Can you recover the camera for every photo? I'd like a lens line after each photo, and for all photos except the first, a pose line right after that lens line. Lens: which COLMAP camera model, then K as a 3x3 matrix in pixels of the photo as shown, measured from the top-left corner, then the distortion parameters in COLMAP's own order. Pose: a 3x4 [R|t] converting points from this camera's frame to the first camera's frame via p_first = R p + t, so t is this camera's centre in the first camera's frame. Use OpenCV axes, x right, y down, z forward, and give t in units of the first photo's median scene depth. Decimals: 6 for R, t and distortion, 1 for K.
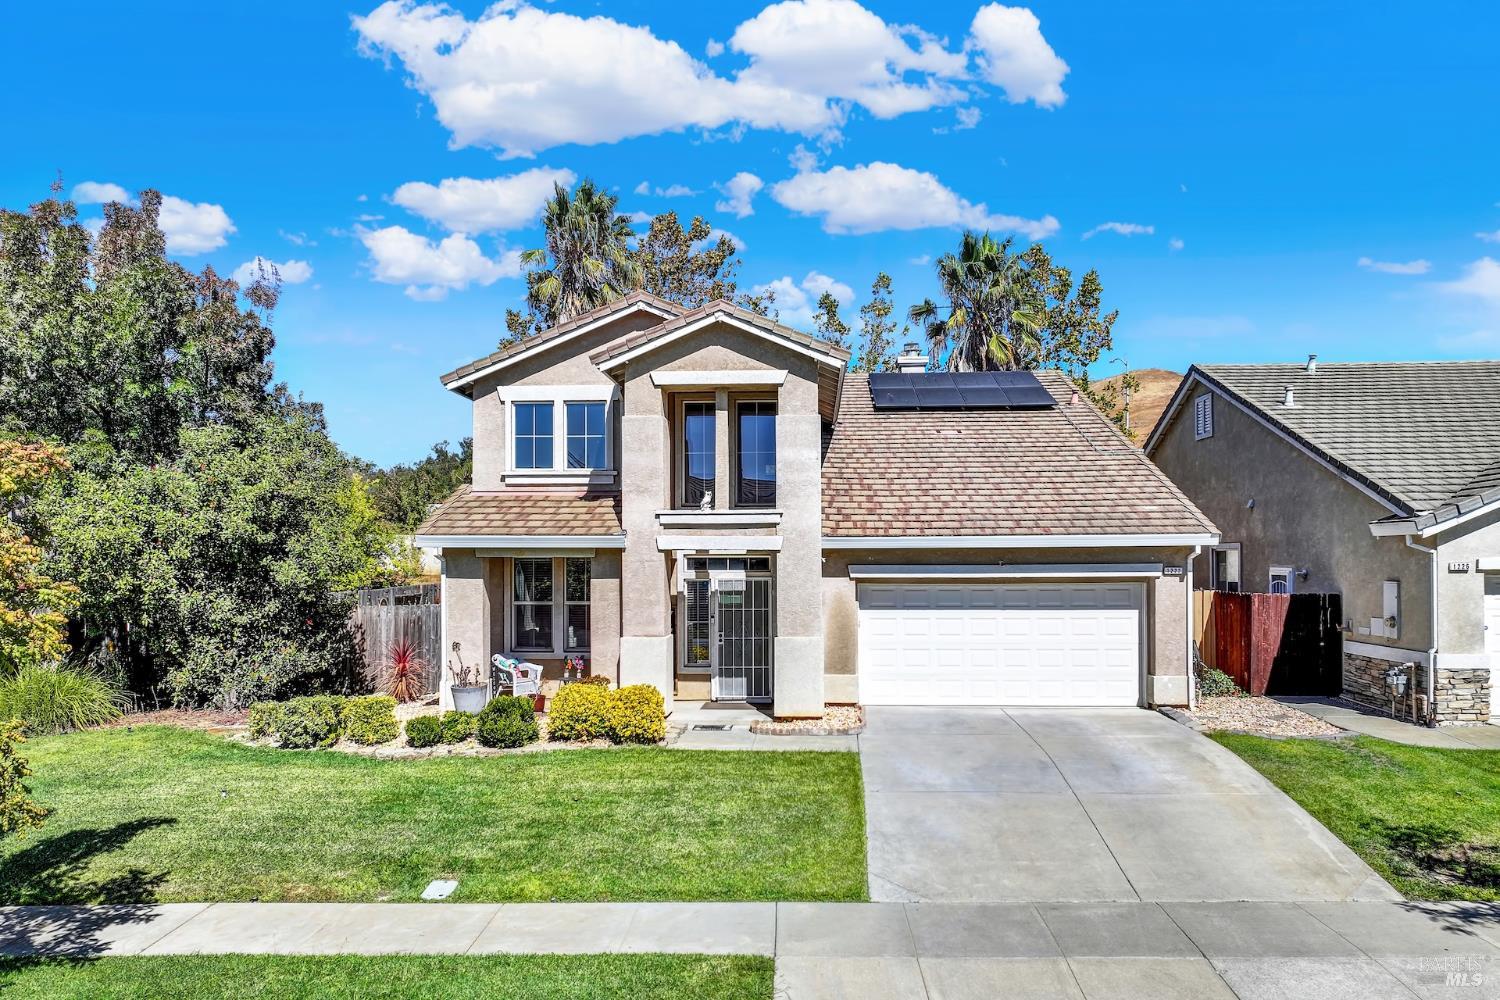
lens RADIAL K [[1050.9, 0, 758.2], [0, 1050.9, 556.5], [0, 0, 1]] dist [0.005780, 0.008722]
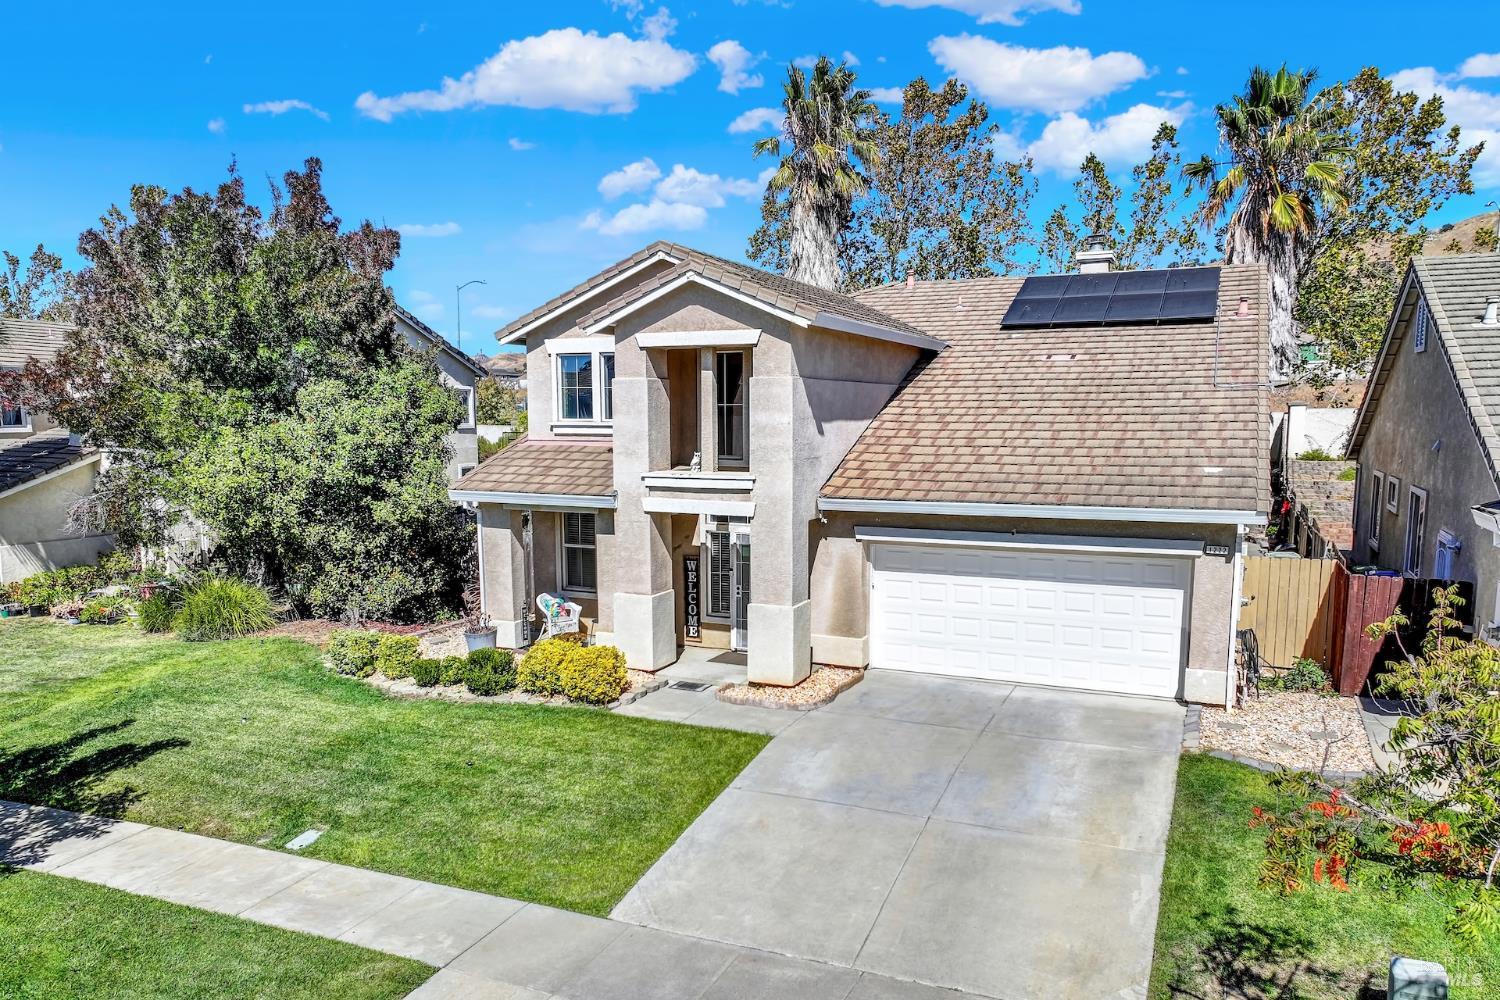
lens RADIAL K [[1050.9, 0, 758.1], [0, 1050.9, 556.3], [0, 0, 1]] dist [0.005780, 0.008722]
pose [[0.934474, 0.051171, -0.352335, 0.362608], [-0.001851, 0.990302, 0.138916, -0.102844], [0.356027, -0.129162, 0.925506, 0.085897]]
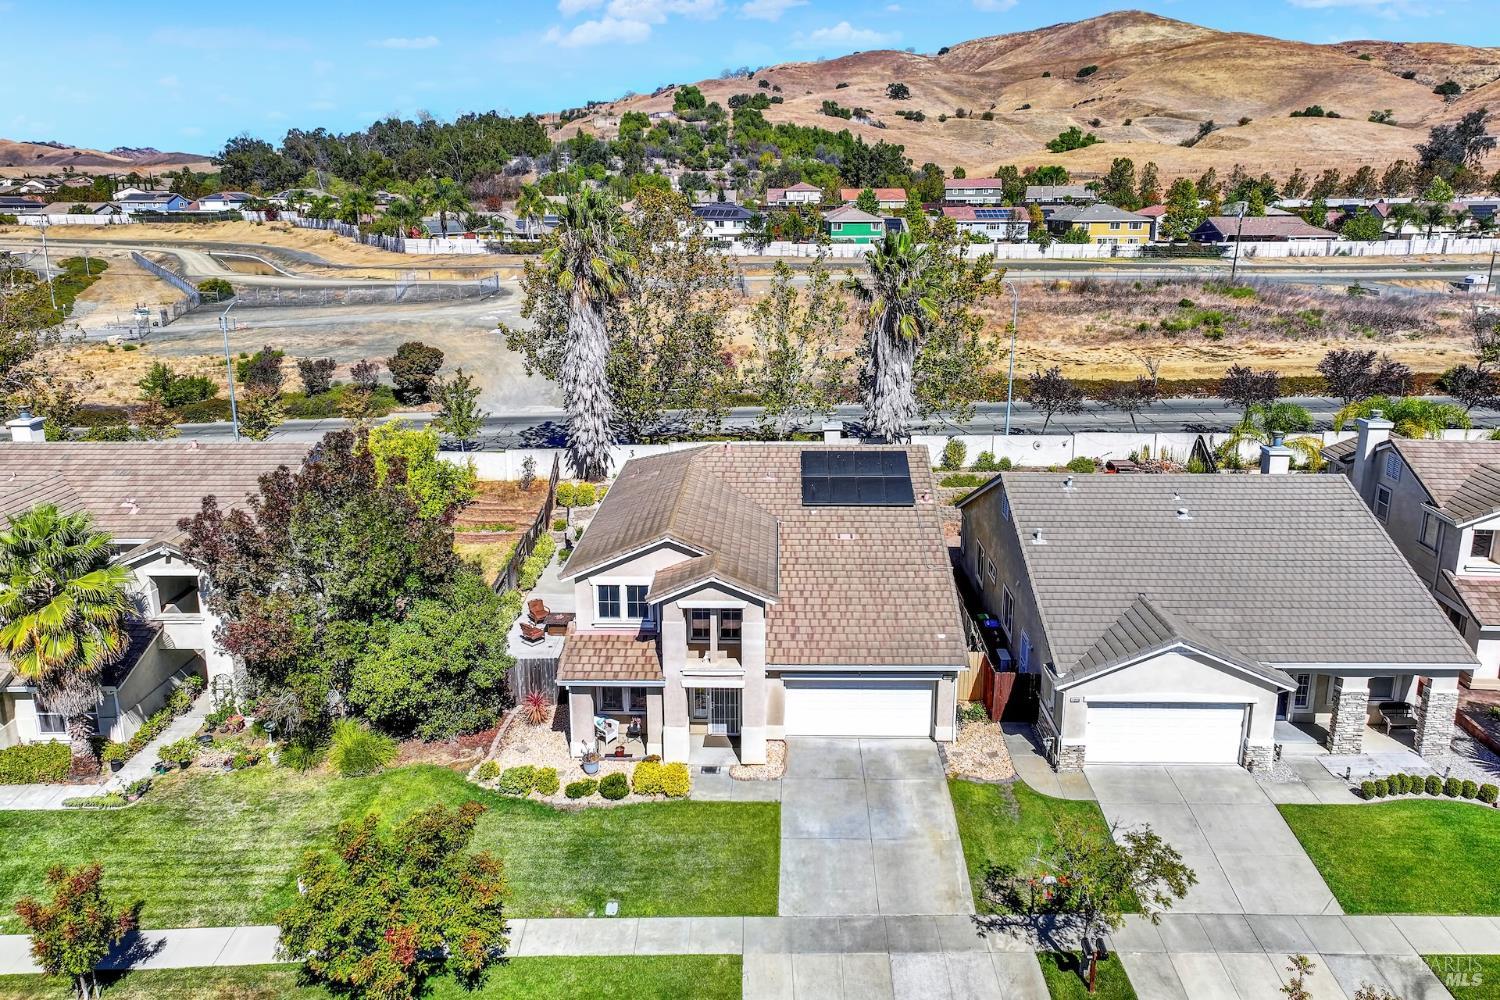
lens RADIAL K [[1050.9, 0, 758.7], [0, 1050.9, 453.4], [0, 0, 1]] dist [0.005780, 0.008722]
pose [[0.999357, -0.006899, 0.035177, -0.017525], [-0.001491, 0.972462, 0.233059, -0.869582], [-0.035816, -0.232961, 0.971826, -0.796257]]
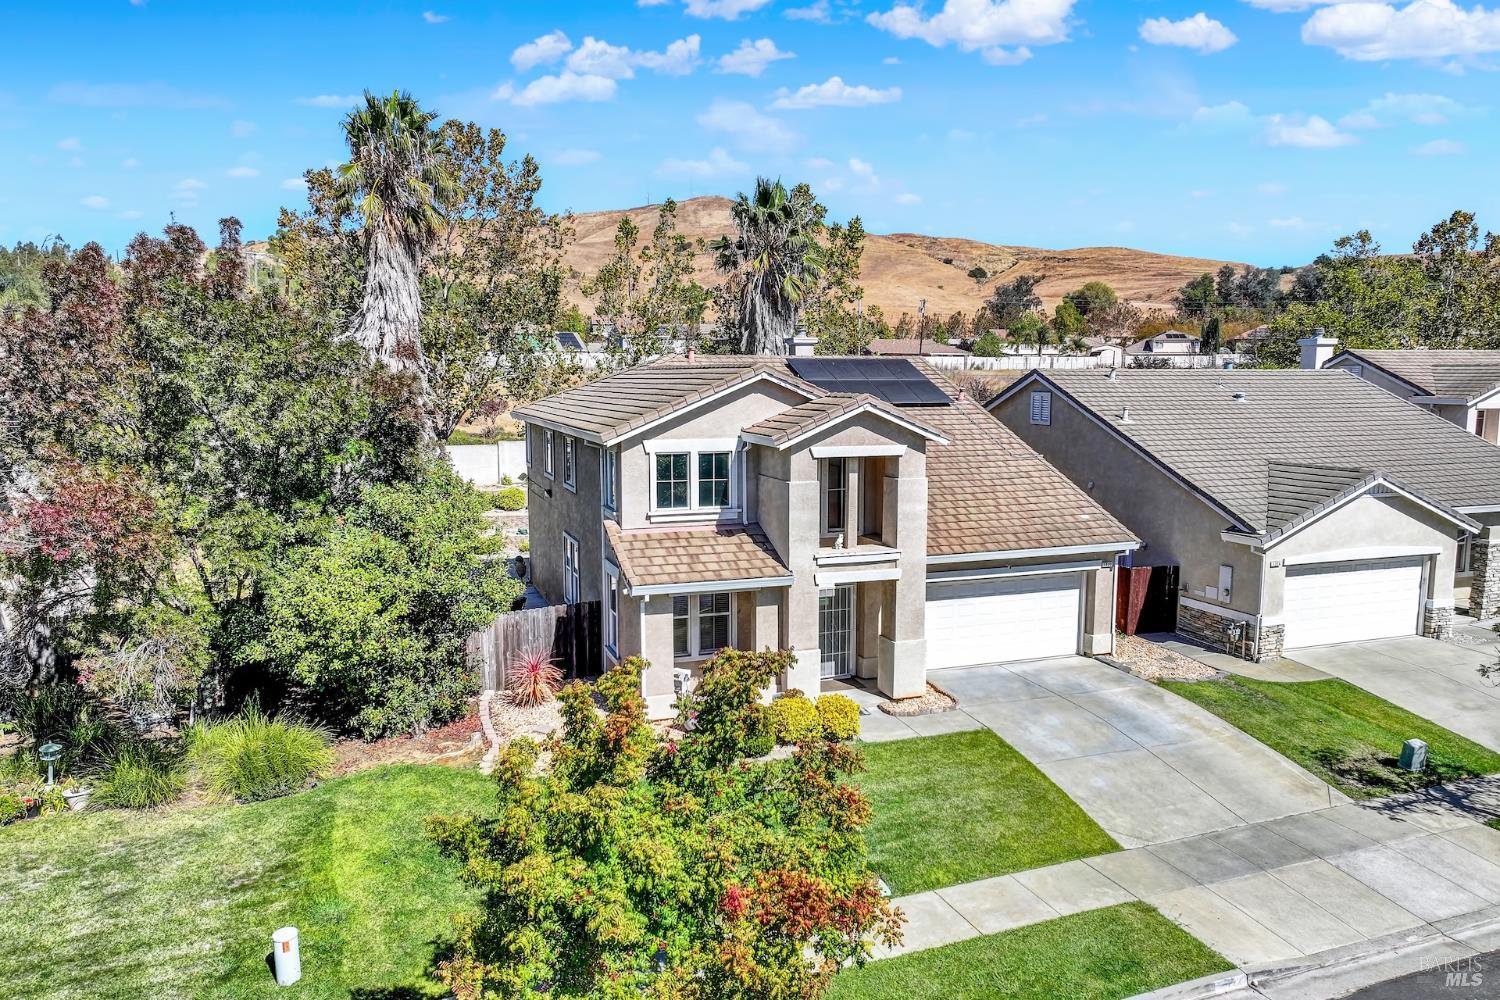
lens RADIAL K [[1050.9, 0, 758.1], [0, 1050.9, 518.7], [0, 0, 1]] dist [0.005780, 0.008722]
pose [[0.919896, -0.049063, 0.389082, -0.647761], [-0.004109, 0.990883, 0.134665, -0.255830], [-0.392141, -0.125476, 0.911307, -0.143071]]
